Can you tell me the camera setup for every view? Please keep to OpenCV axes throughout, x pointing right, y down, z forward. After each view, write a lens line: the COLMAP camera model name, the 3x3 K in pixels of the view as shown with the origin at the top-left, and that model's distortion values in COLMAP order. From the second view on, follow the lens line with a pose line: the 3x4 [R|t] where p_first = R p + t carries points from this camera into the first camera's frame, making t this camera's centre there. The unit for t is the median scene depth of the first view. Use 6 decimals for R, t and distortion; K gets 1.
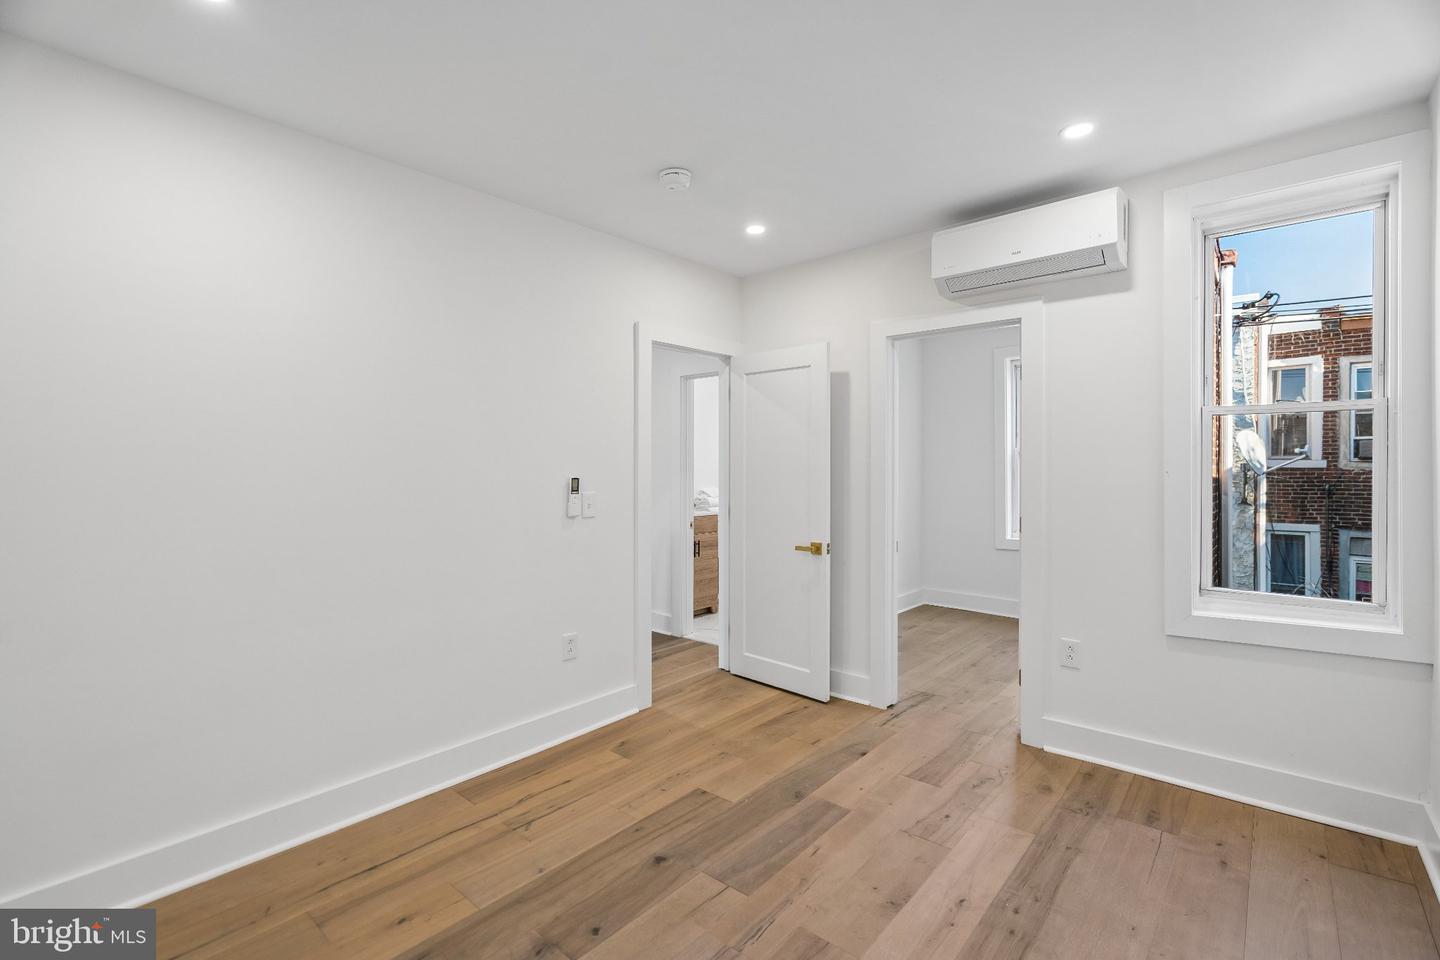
lens RADIAL K [[653.2, 0, 718.7], [0, 653.2, 472.3], [0, 0, 1]] dist [-0.003389, 0.001617]
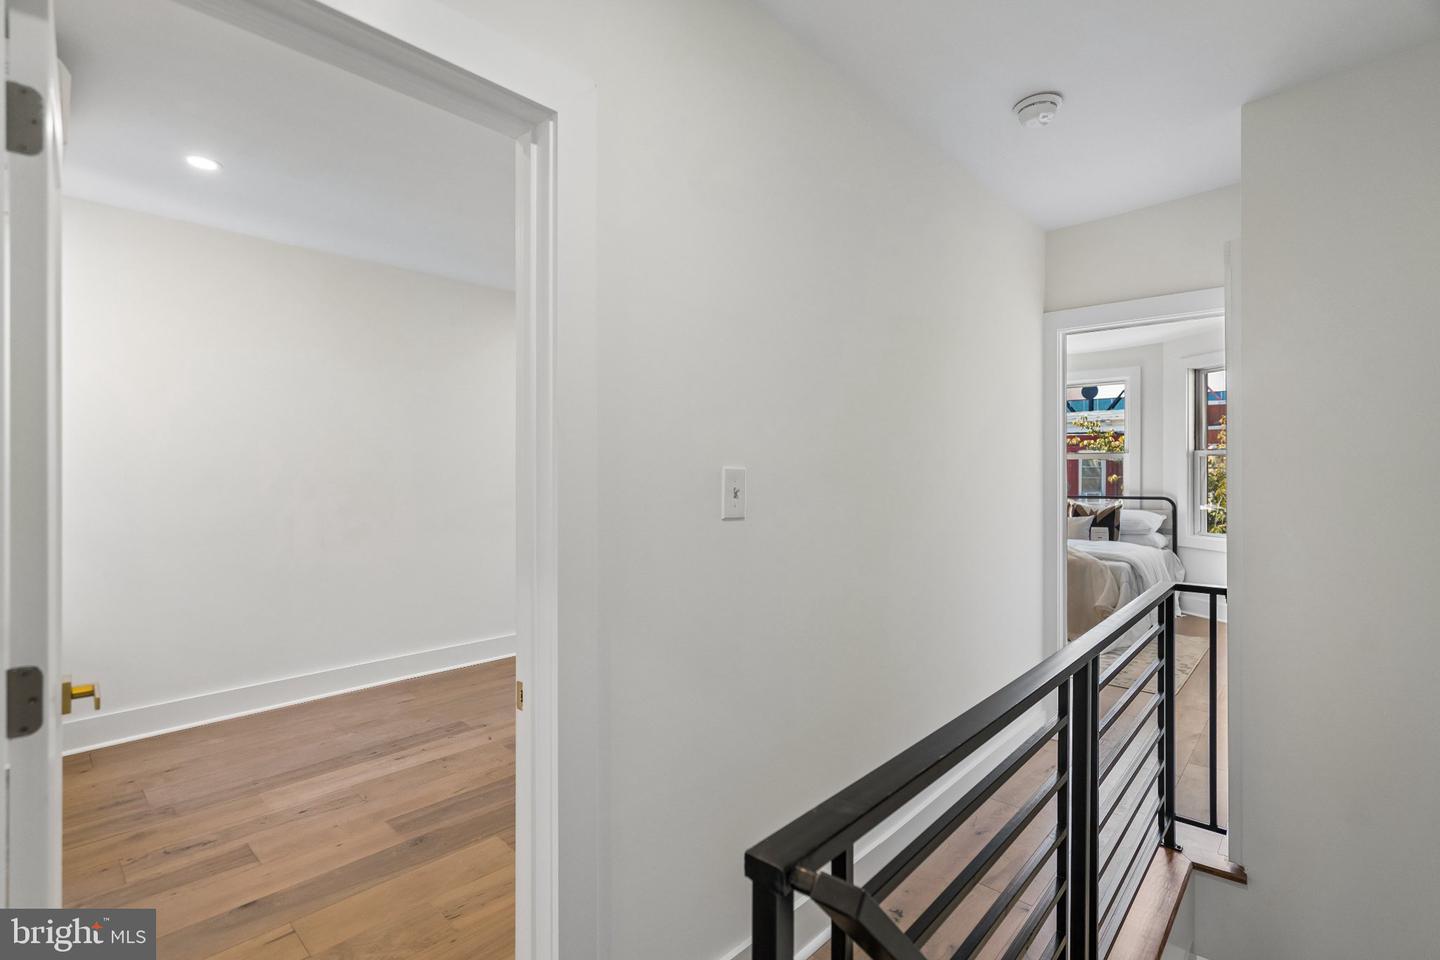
lens RADIAL K [[653.2, 0, 720.7], [0, 653.2, 472.2], [0, 0, 1]] dist [-0.003389, 0.001617]
pose [[-0.999673, -0.009207, 0.023846, -0.332964], [-0.009240, 0.999957, -0.001258, -0.017439], [-0.023834, -0.001478, -0.999715, 2.018025]]
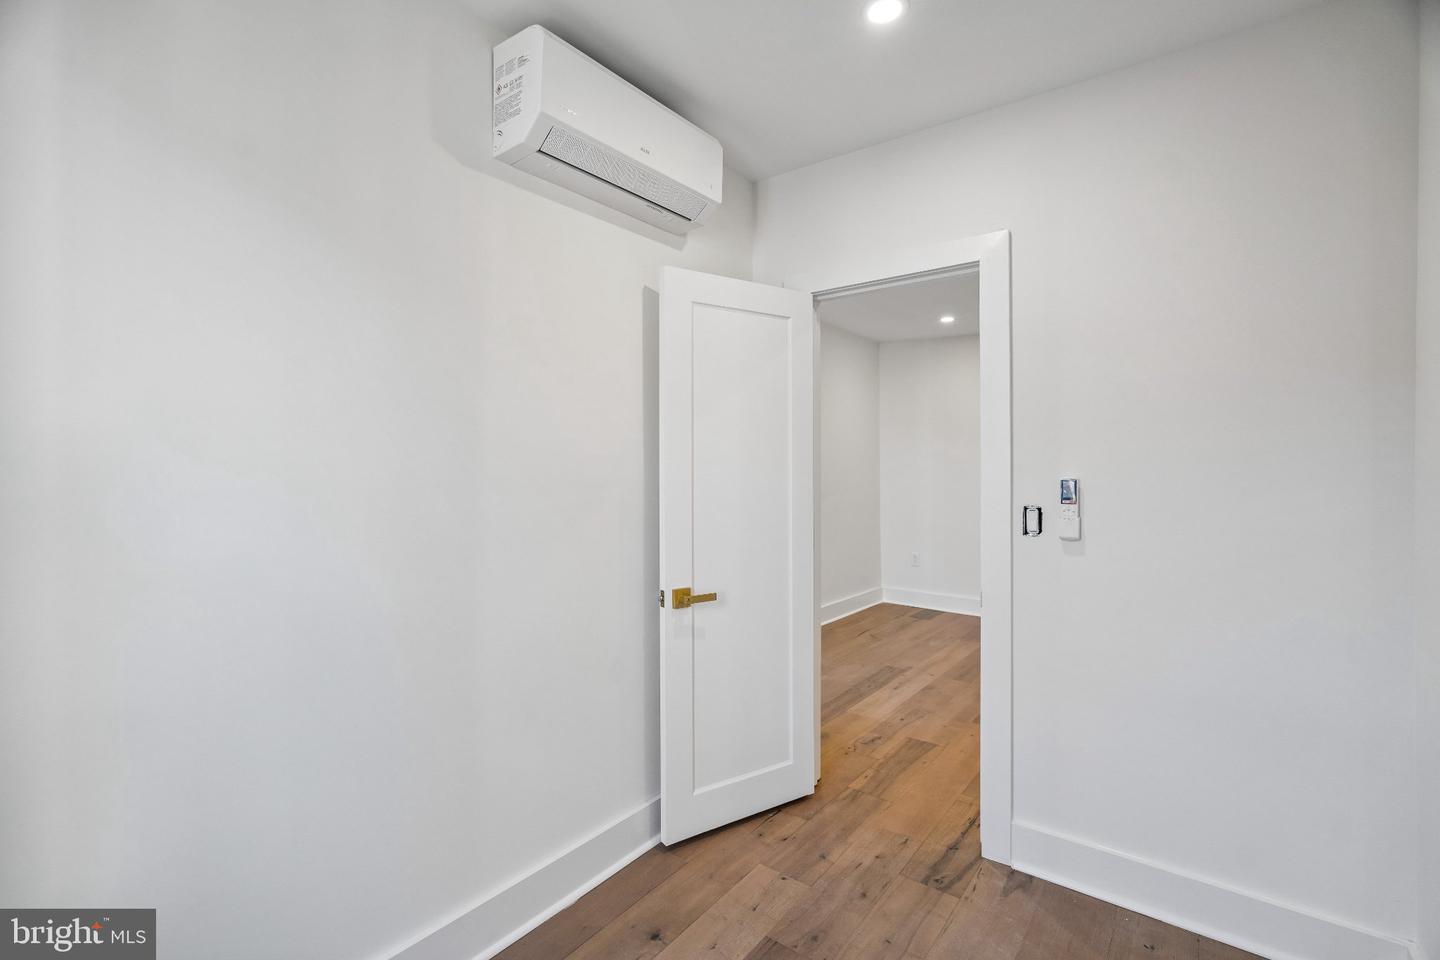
lens RADIAL K [[653.2, 0, 717.7], [0, 653.2, 481.5], [0, 0, 1]] dist [-0.003389, 0.001617]
pose [[-0.998364, -0.005107, -0.056947, 0.826671], [-0.006436, 0.999711, 0.023177, -0.014480], [0.056813, 0.023505, -0.998108, 2.359759]]
